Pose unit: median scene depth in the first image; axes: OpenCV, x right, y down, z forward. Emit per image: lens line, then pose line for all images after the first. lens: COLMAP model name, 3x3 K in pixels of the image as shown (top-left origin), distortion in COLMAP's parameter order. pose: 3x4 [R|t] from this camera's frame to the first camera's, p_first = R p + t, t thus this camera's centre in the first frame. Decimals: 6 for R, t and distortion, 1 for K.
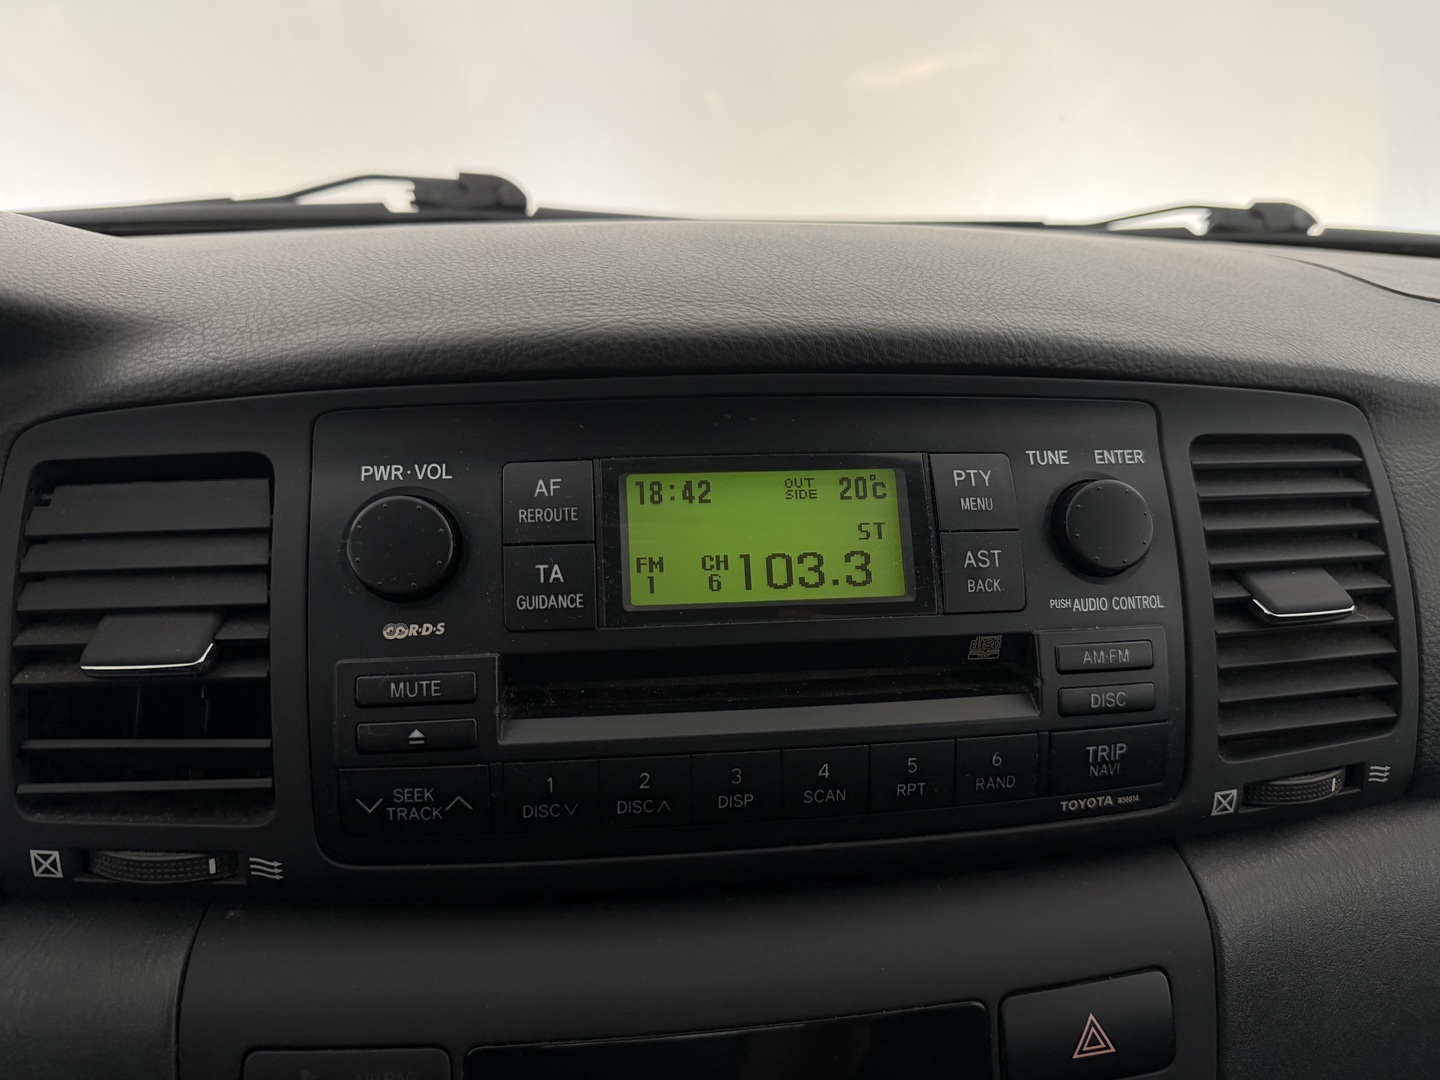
lens RADIAL K [[1051.8, 0, 721.8], [0, 1051.8, 531.8], [0, 0, 1]] dist [0.000997, 0.001293]
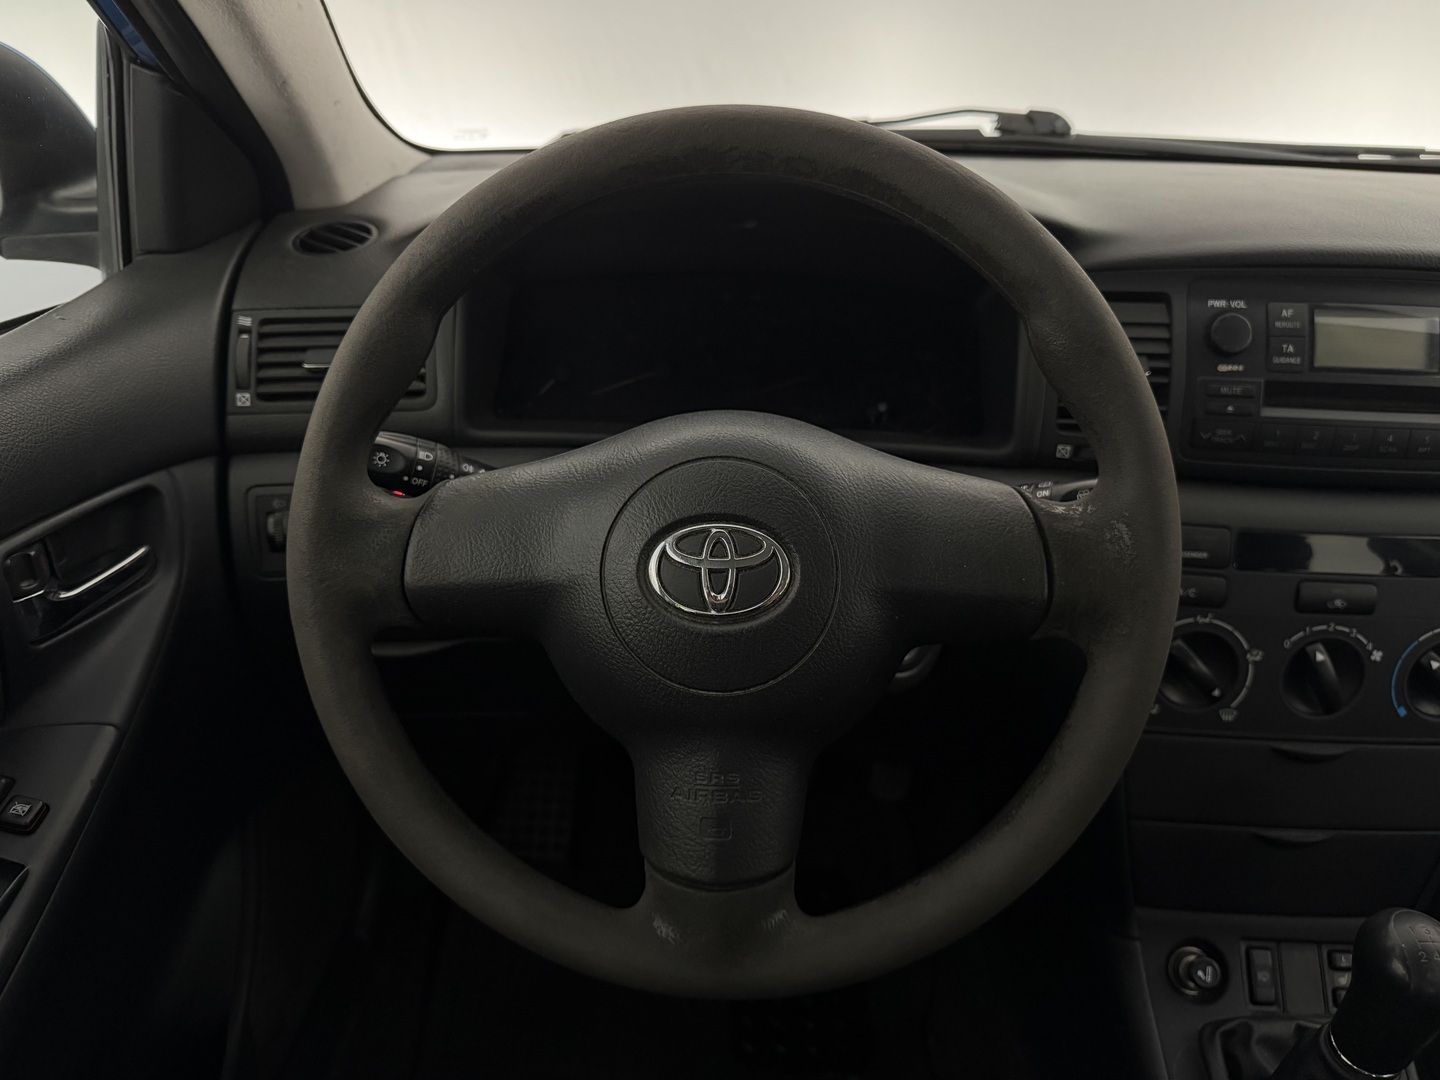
lens RADIAL K [[1051.8, 0, 716.2], [0, 1051.8, 533.8], [0, 0, 1]] dist [0.000997, 0.001293]
pose [[0.987610, 0.085523, -0.131574, -1.123247], [-0.066088, 0.987137, 0.145579, 0.197098], [0.142332, -0.135080, 0.980559, -1.667670]]
